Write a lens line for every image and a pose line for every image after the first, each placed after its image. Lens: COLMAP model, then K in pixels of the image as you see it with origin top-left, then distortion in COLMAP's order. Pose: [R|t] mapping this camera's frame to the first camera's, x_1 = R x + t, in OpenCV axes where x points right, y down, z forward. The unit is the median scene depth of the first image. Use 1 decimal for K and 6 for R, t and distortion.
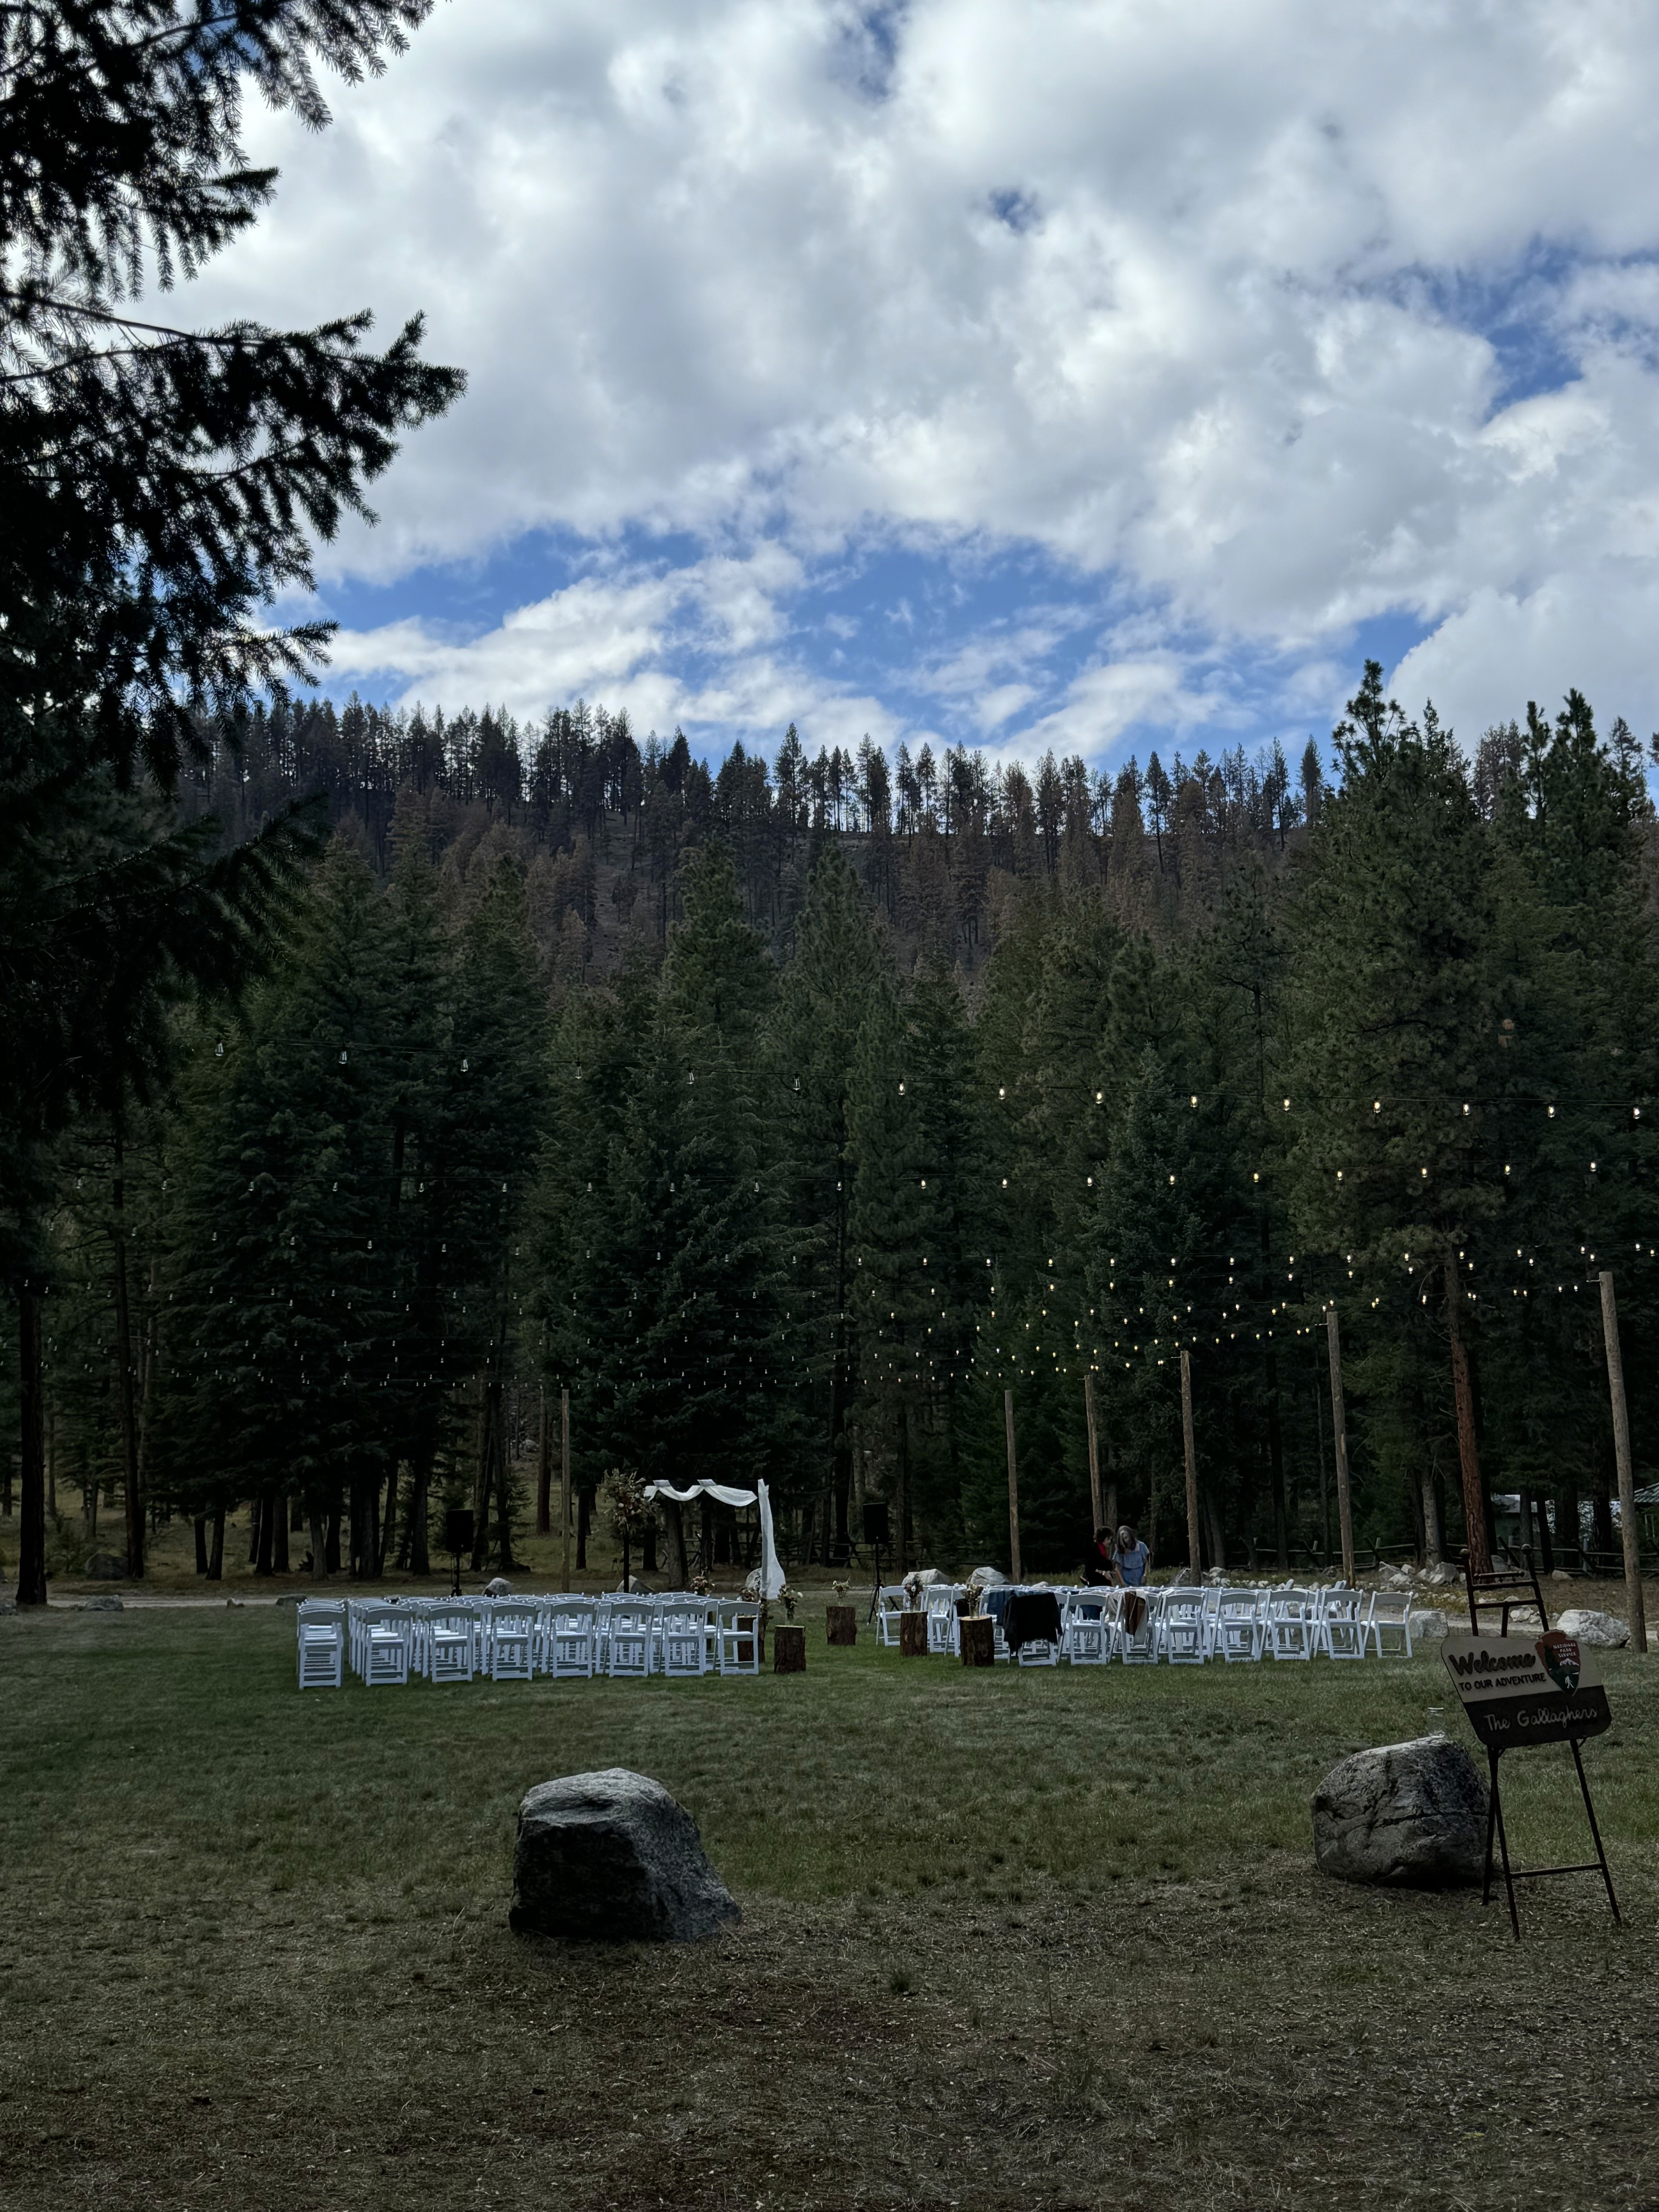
lens RADIAL K [[2519.5, 0, 829.5], [0, 2519.5, 1106.0], [0, 0, 1]] dist [0.325878, -0.001214]
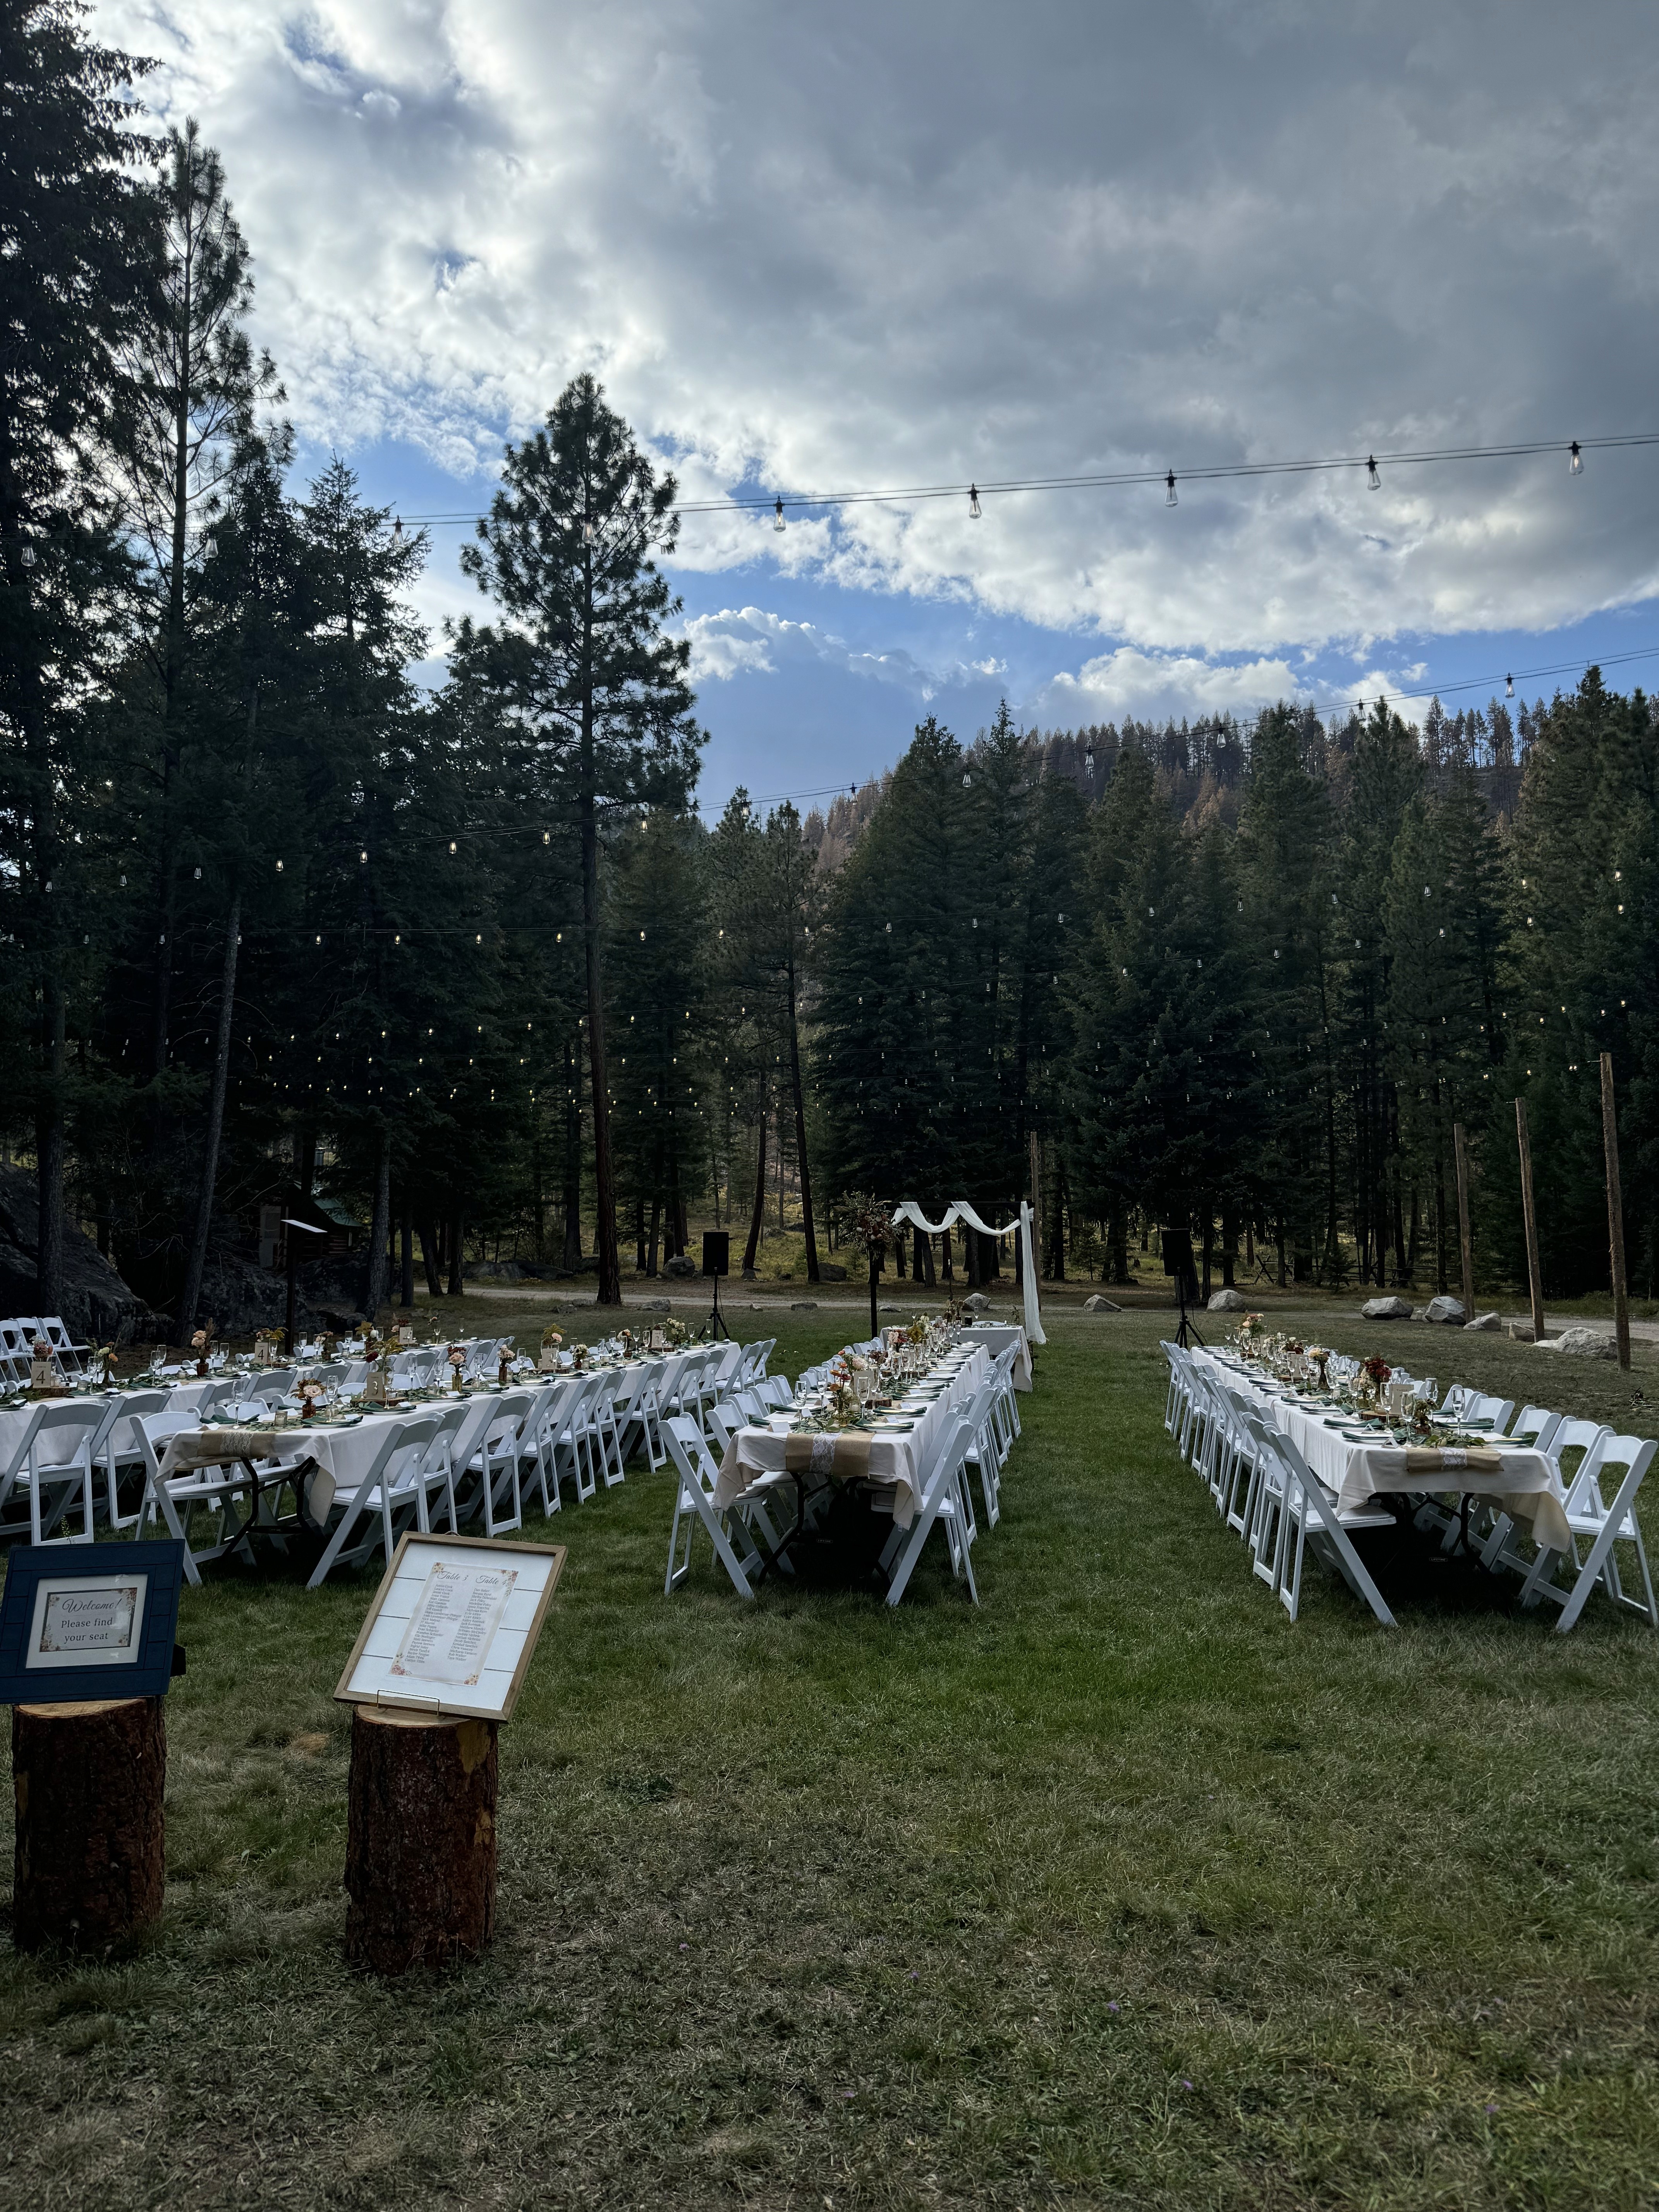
lens RADIAL K [[1492.9, 0, 826.1], [0, 1492.9, 1179.2], [0, 0, 1]] dist [-0.003665, -0.002977]
pose [[0.910556, -0.016710, -0.413047, 0.054995], [0.065791, 0.992305, 0.104890, 0.035227], [0.408116, -0.122683, 0.904649, 0.221502]]
